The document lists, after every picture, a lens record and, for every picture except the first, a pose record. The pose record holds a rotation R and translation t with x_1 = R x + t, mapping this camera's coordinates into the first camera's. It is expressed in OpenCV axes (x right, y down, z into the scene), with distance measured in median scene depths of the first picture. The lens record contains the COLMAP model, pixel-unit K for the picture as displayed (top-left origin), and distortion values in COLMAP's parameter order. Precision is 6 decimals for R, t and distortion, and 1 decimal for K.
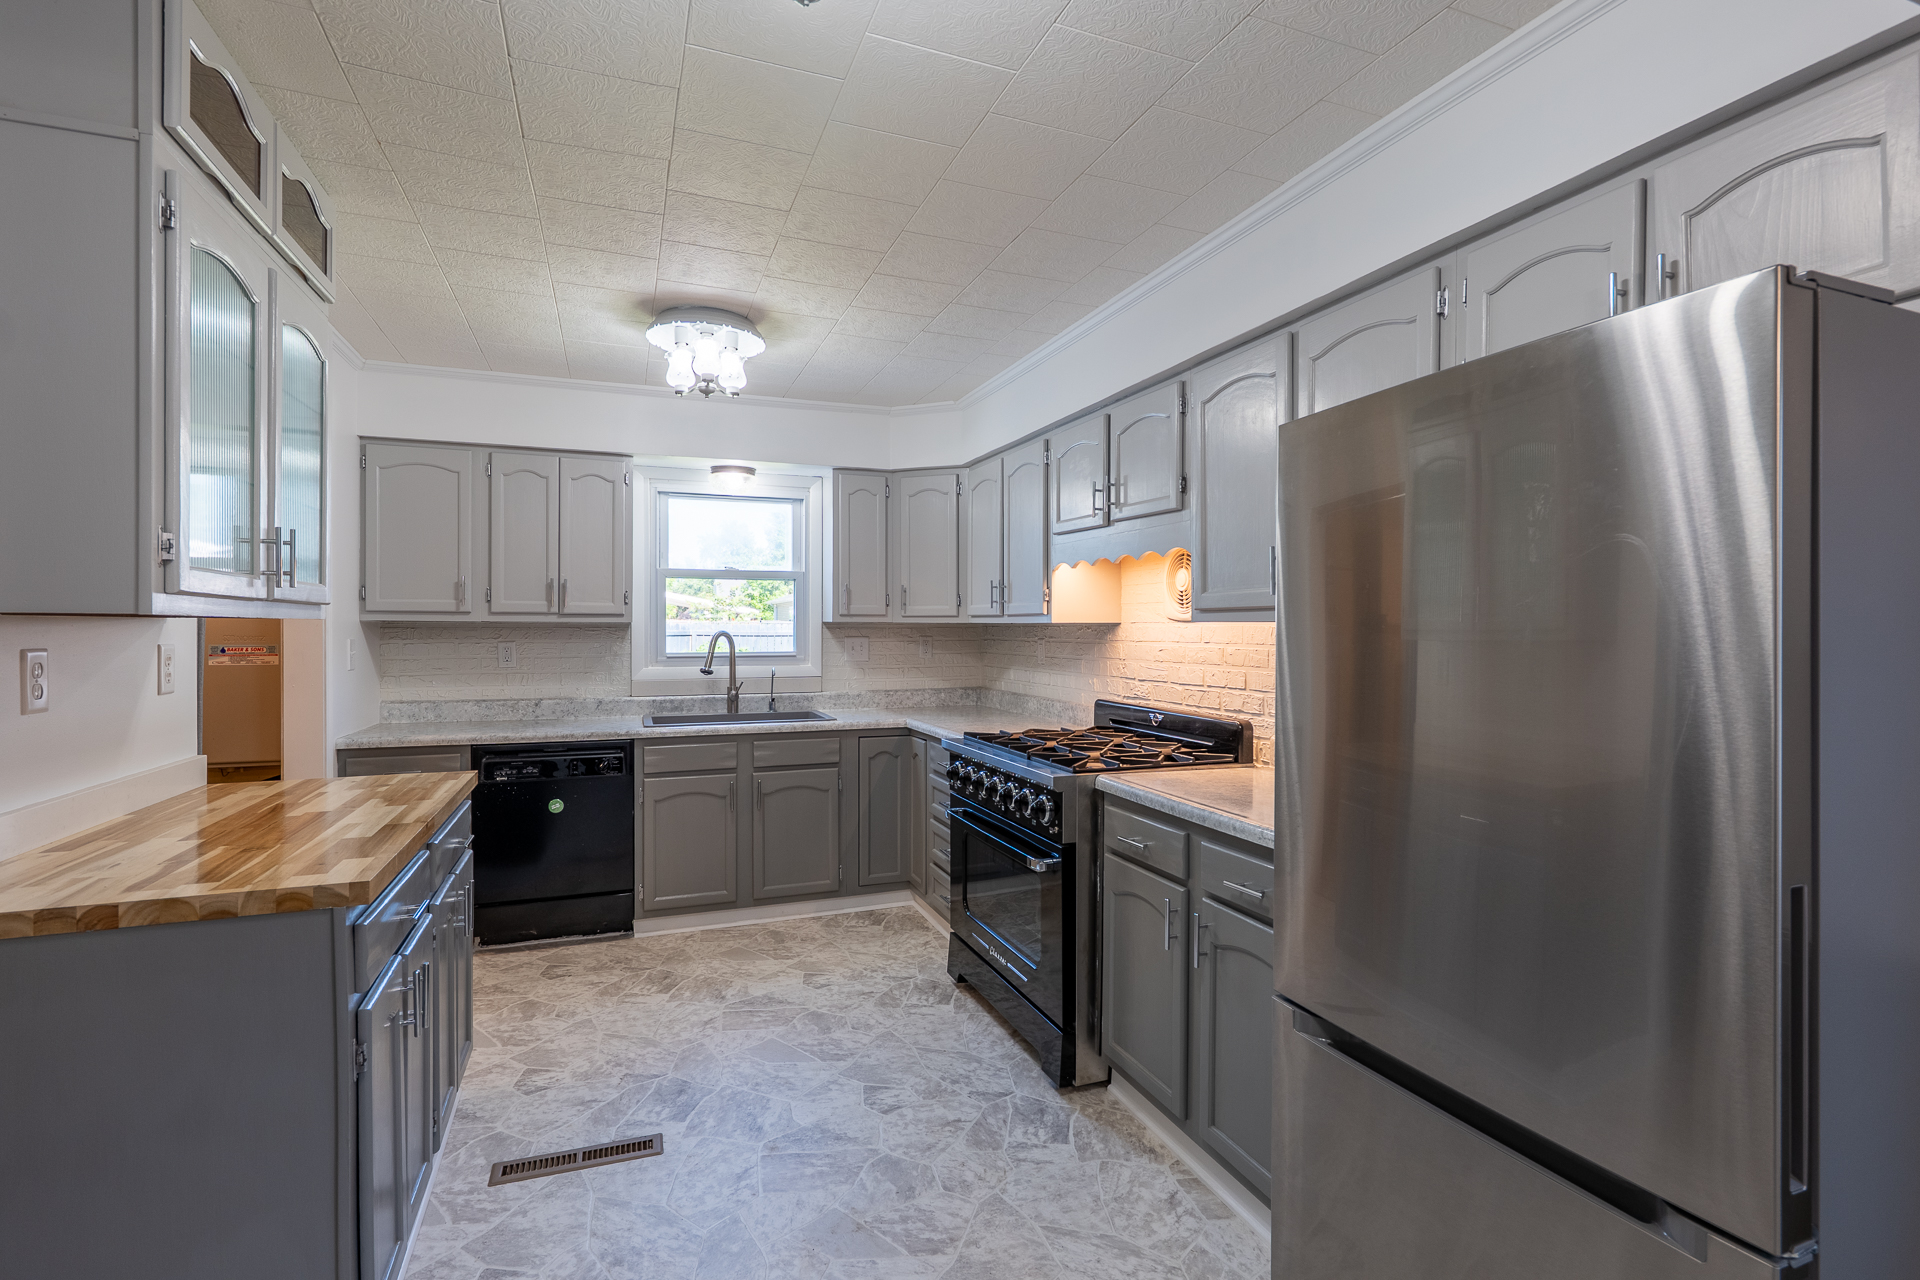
lens RADIAL K [[918.7, 0, 965.8], [0, 918.7, 631.8], [0, 0, 1]] dist [0.008985, -0.000683]
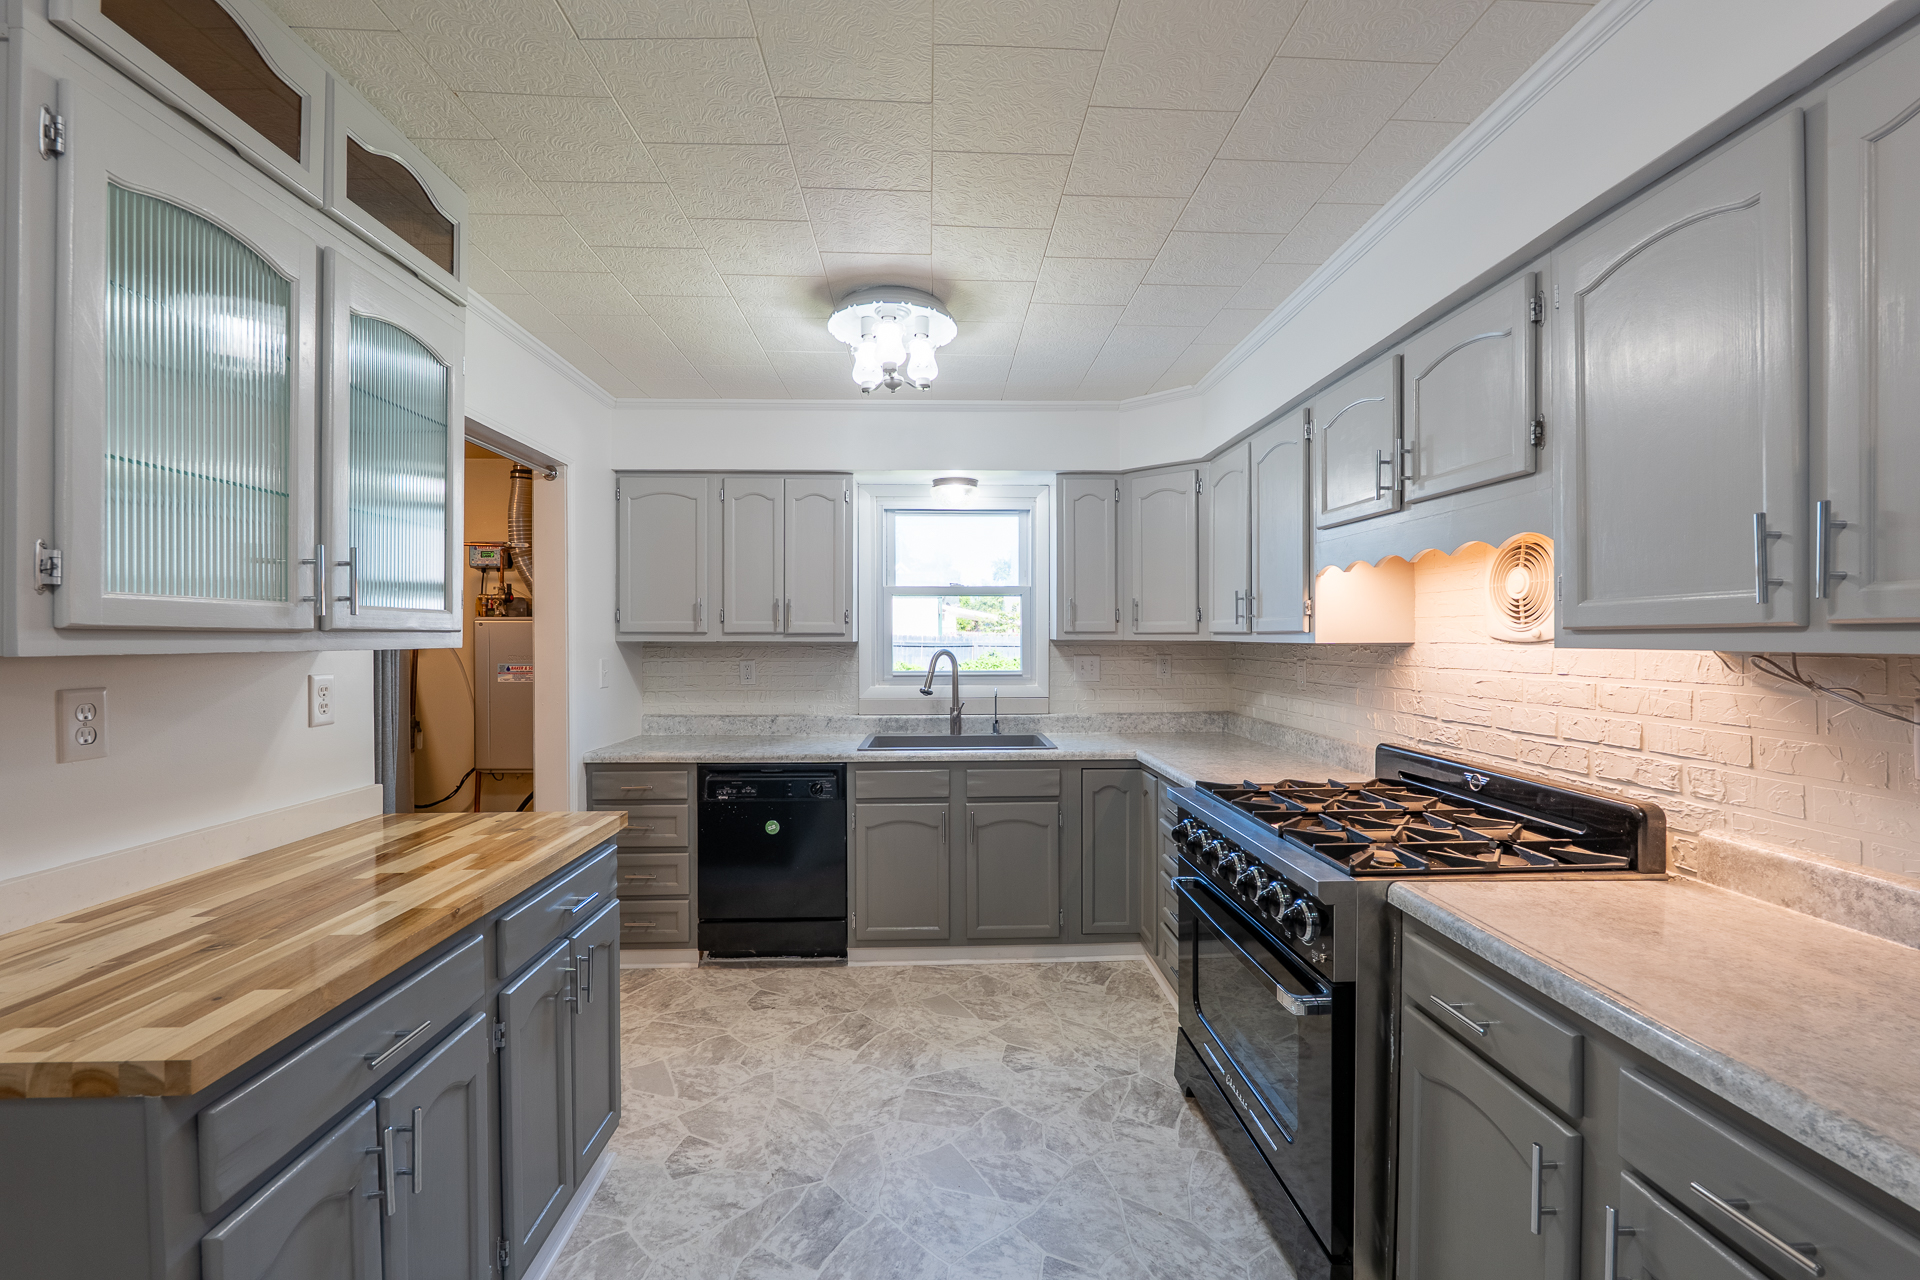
lens RADIAL K [[796.6, 0, 956.7], [0, 796.6, 641.7], [0, 0, 1]] dist [-0.010129, 0.001287]
pose [[0.946003, -0.001685, -0.324153, 0.024345], [0.002140, 0.999997, 0.001045, -0.012522], [0.324150, -0.001682, 0.946004, 0.264207]]
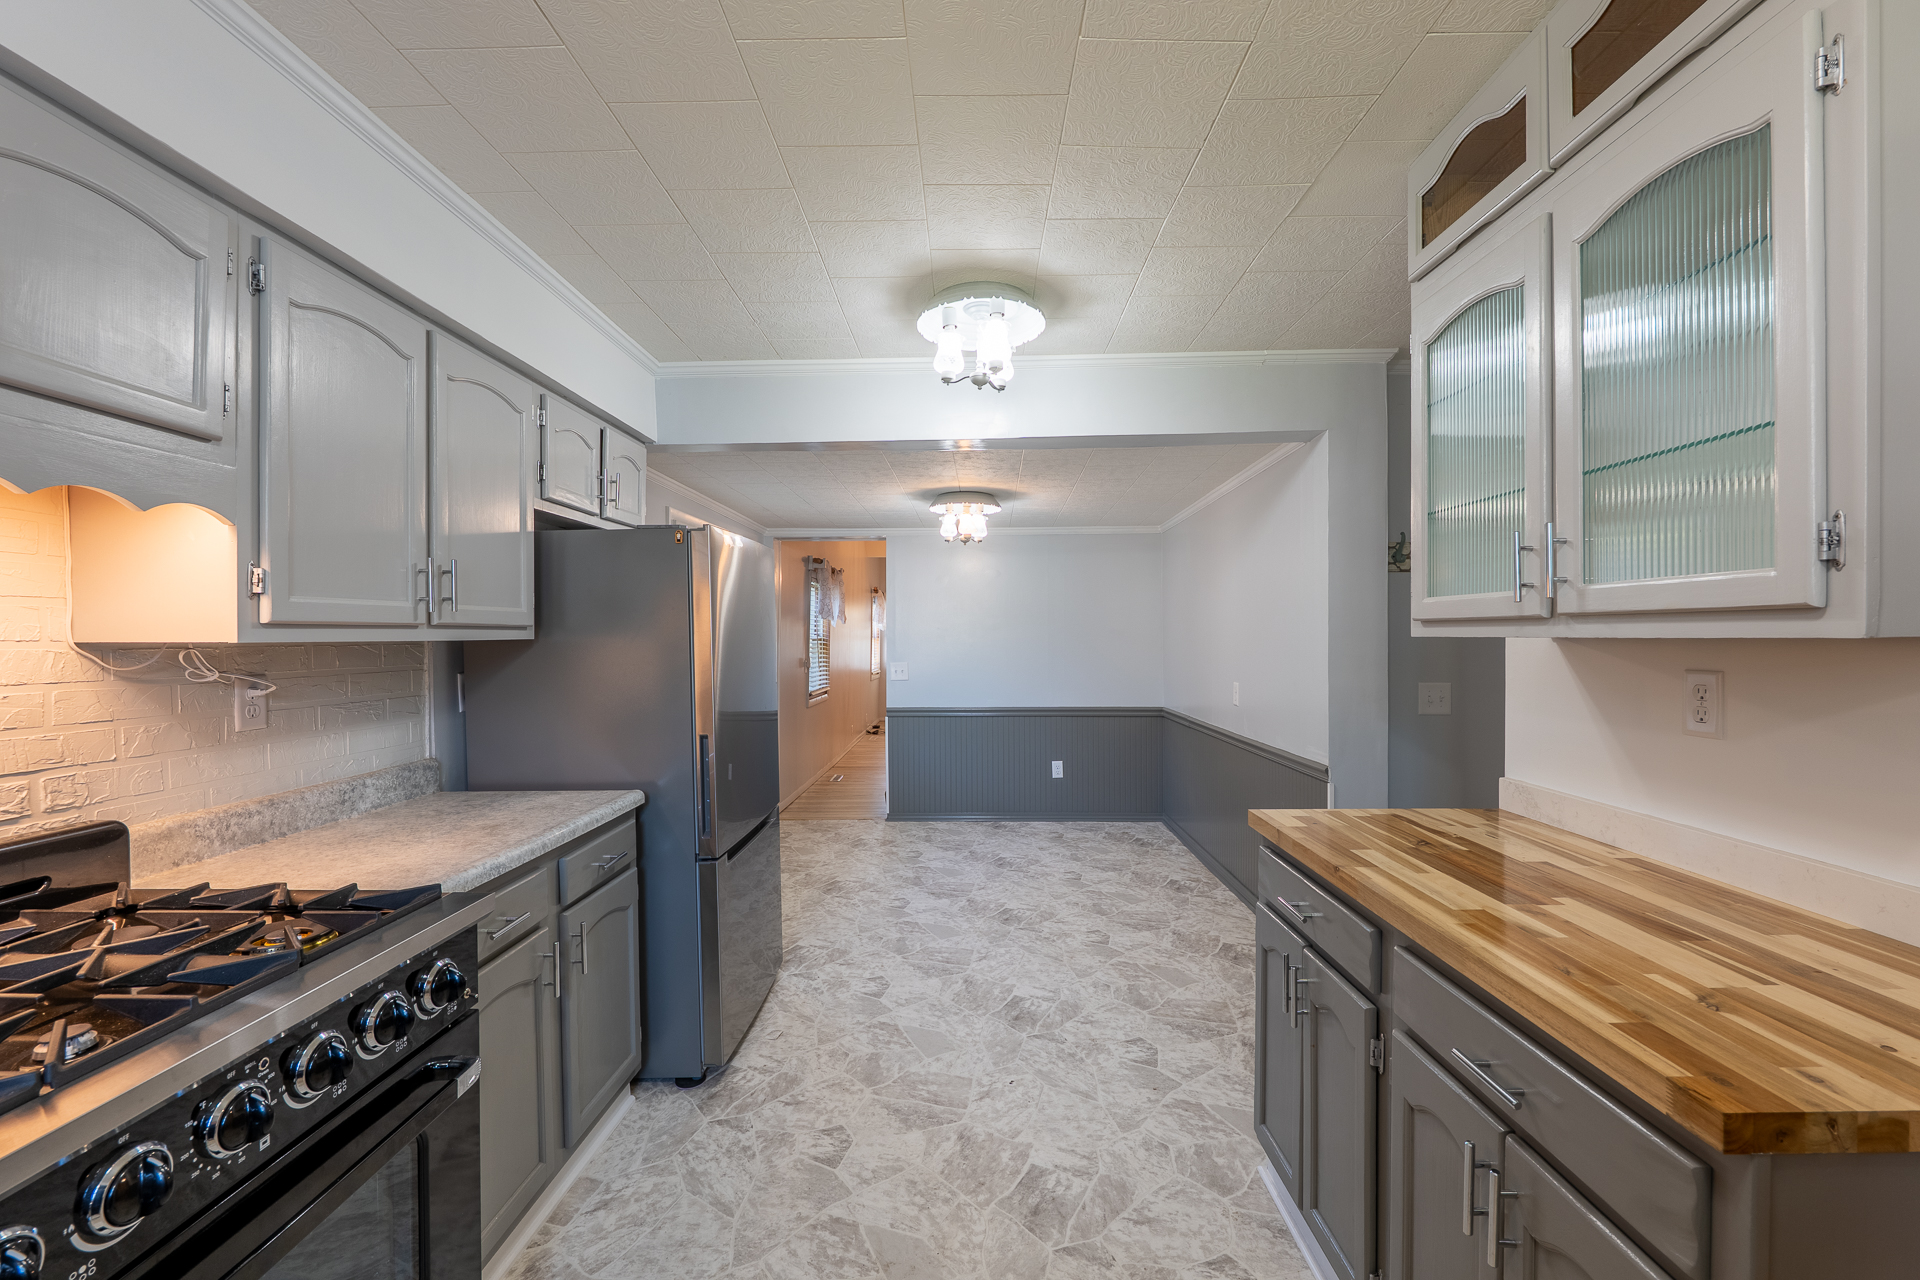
lens RADIAL K [[796.6, 0, 926.8], [0, 796.6, 649.2], [0, 0, 1]] dist [-0.010129, 0.001287]
pose [[-0.925291, -0.000184, 0.379257, -0.261074], [0.008661, 0.999729, 0.021615, -0.009355], [-0.379158, 0.023285, -0.925039, 0.986262]]
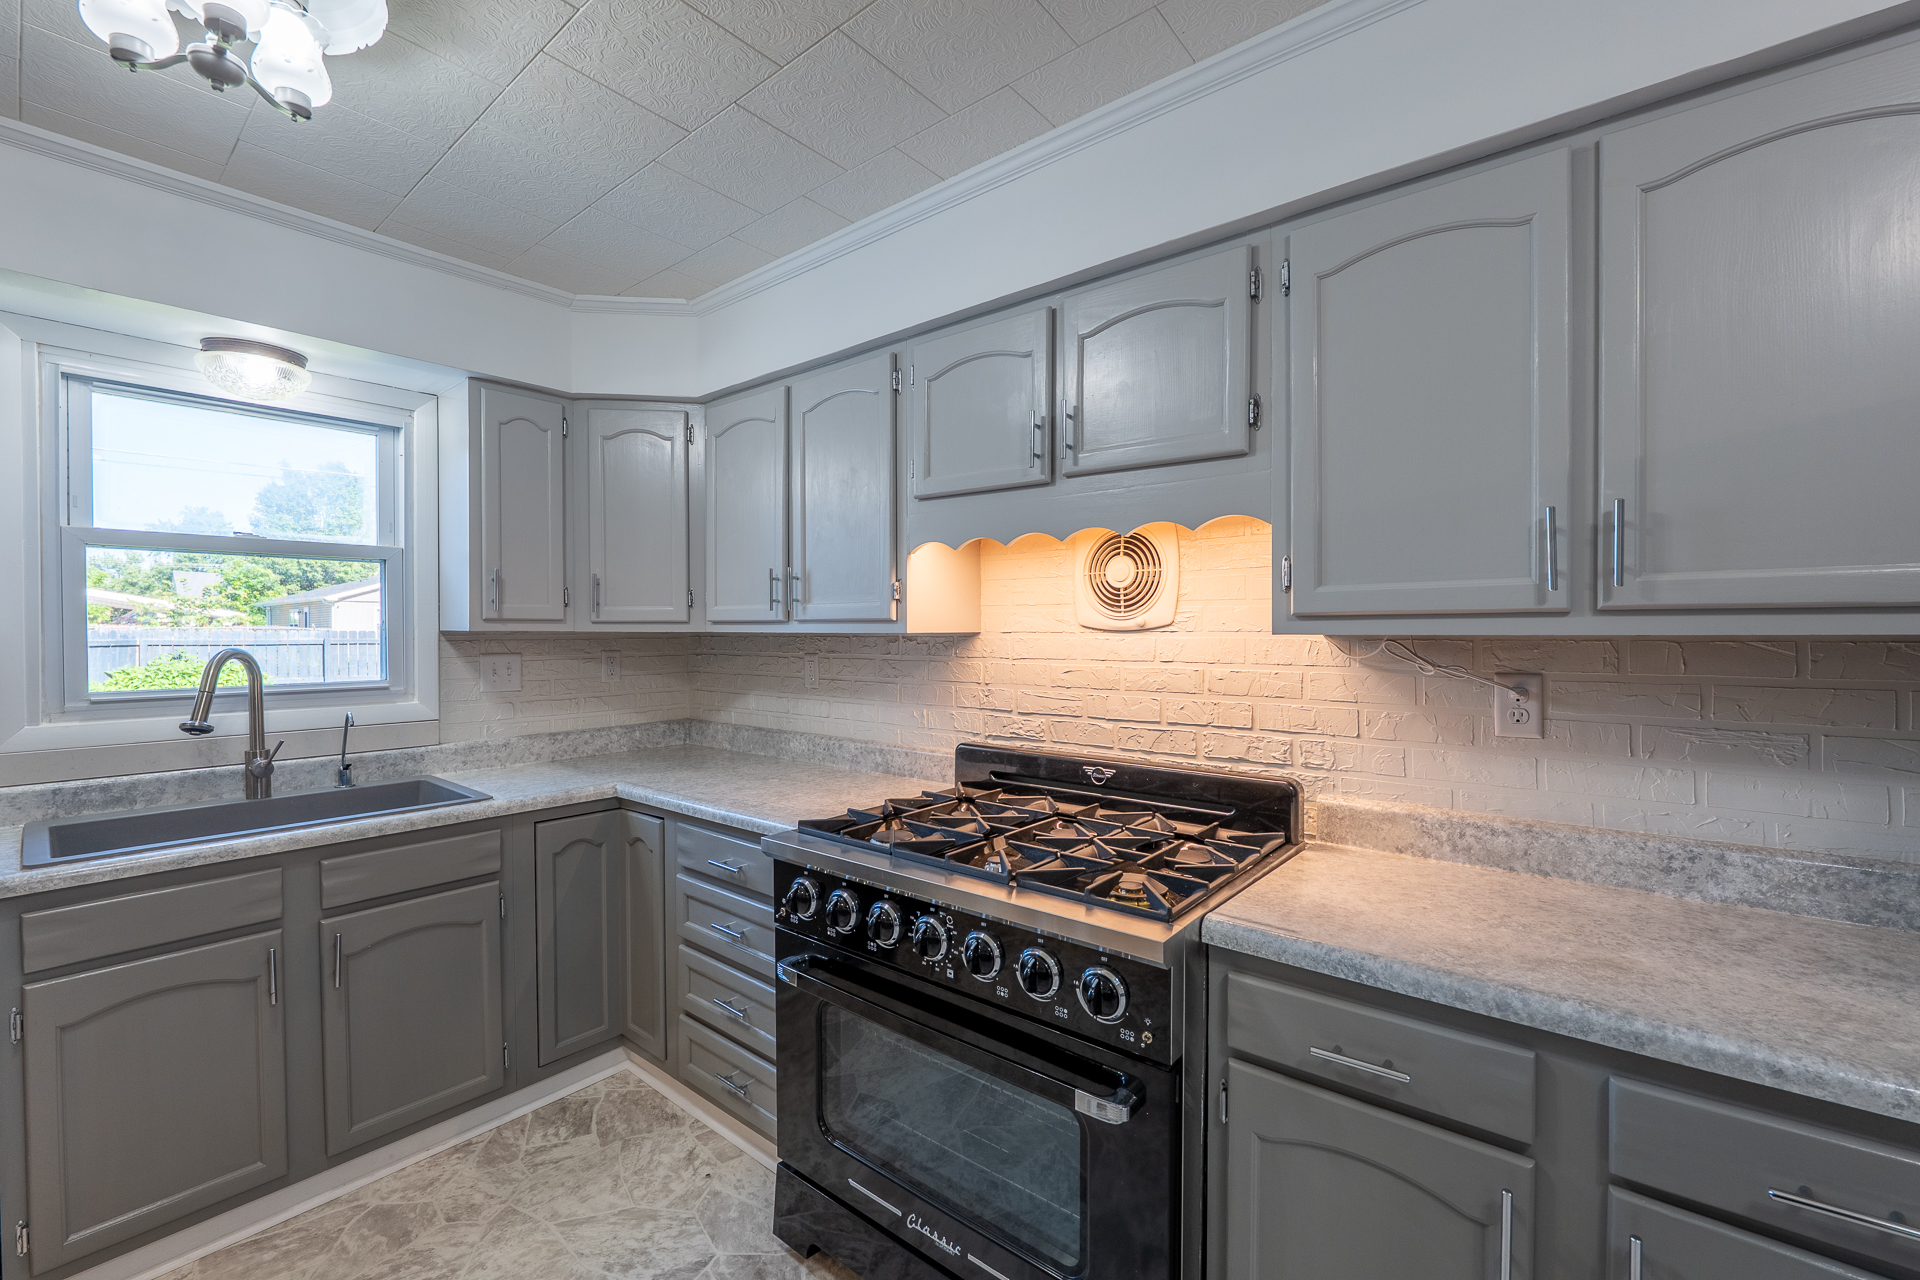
lens RADIAL K [[796.6, 0, 959.4], [0, 796.6, 642.5], [0, 0, 1]] dist [-0.010129, 0.001287]
pose [[0.868223, -0.009128, 0.496089, -0.156235], [0.005138, 0.999943, 0.009407, -0.008288], [-0.496147, -0.005618, 0.868220, 0.484626]]
